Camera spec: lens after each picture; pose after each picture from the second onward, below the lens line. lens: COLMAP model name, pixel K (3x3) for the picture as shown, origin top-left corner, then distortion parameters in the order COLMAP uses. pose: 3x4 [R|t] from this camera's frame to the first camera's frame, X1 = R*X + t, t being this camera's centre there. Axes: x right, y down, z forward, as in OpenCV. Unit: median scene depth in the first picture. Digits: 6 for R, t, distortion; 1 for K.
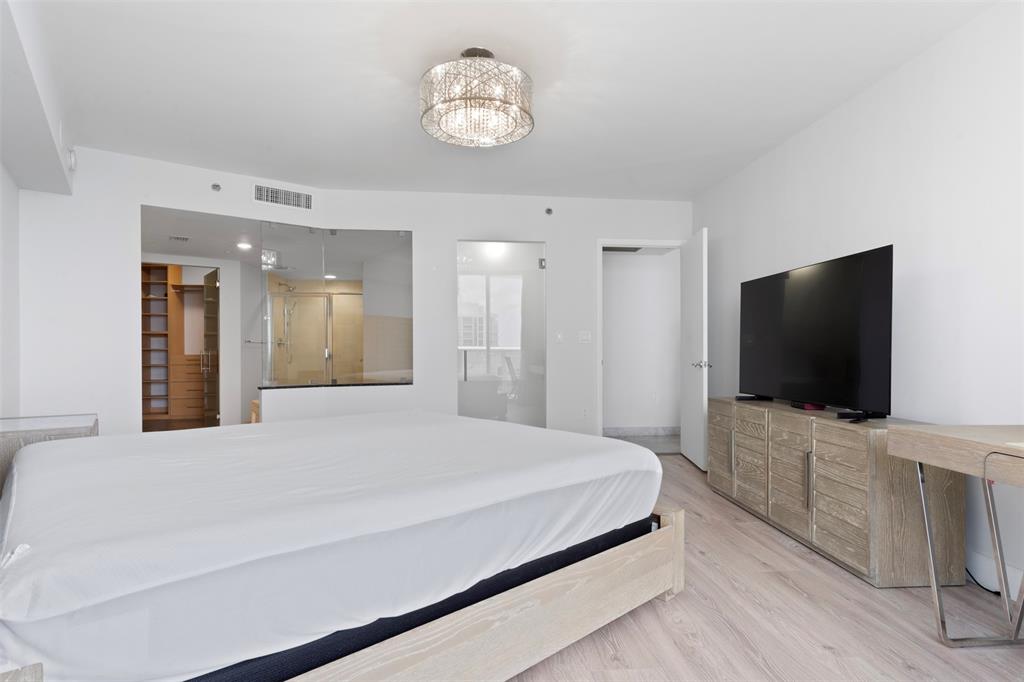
lens RADIAL K [[529.9, 0, 513.6], [0, 529.9, 349.2], [0, 0, 1]] dist [-0.001351, -0.000244]
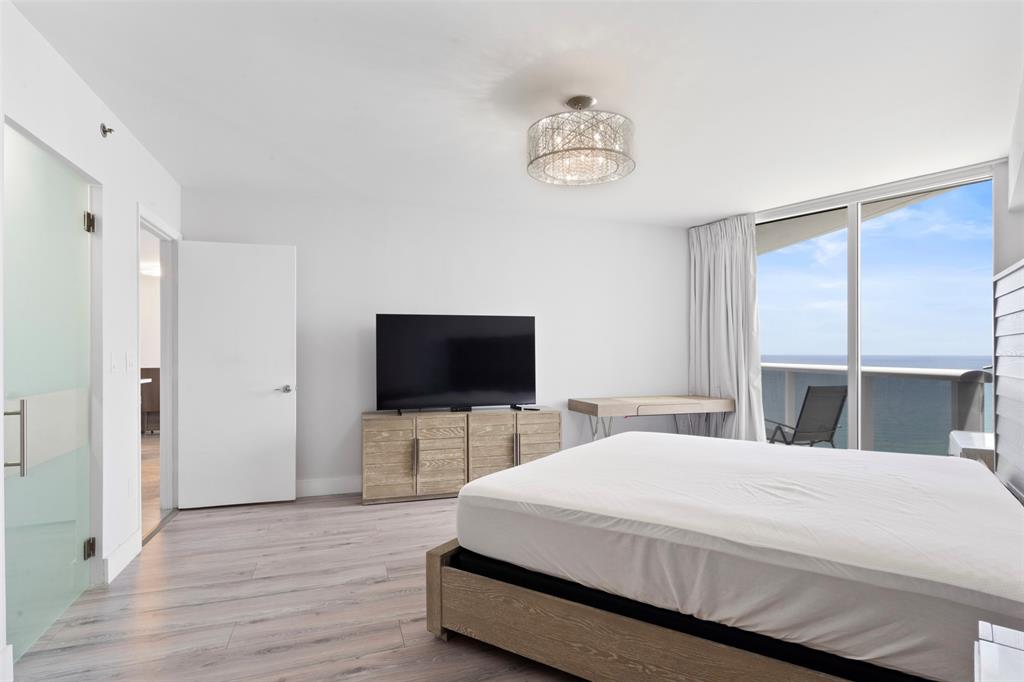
lens RADIAL K [[529.9, 0, 513.6], [0, 529.9, 349.2], [0, 0, 1]] dist [-0.001351, -0.000244]
pose [[-0.224674, 0.001633, 0.974433, -0.362804], [0.000208, 0.999999, -0.001628, -0.022966], [-0.974434, -0.000163, -0.224674, 0.467871]]
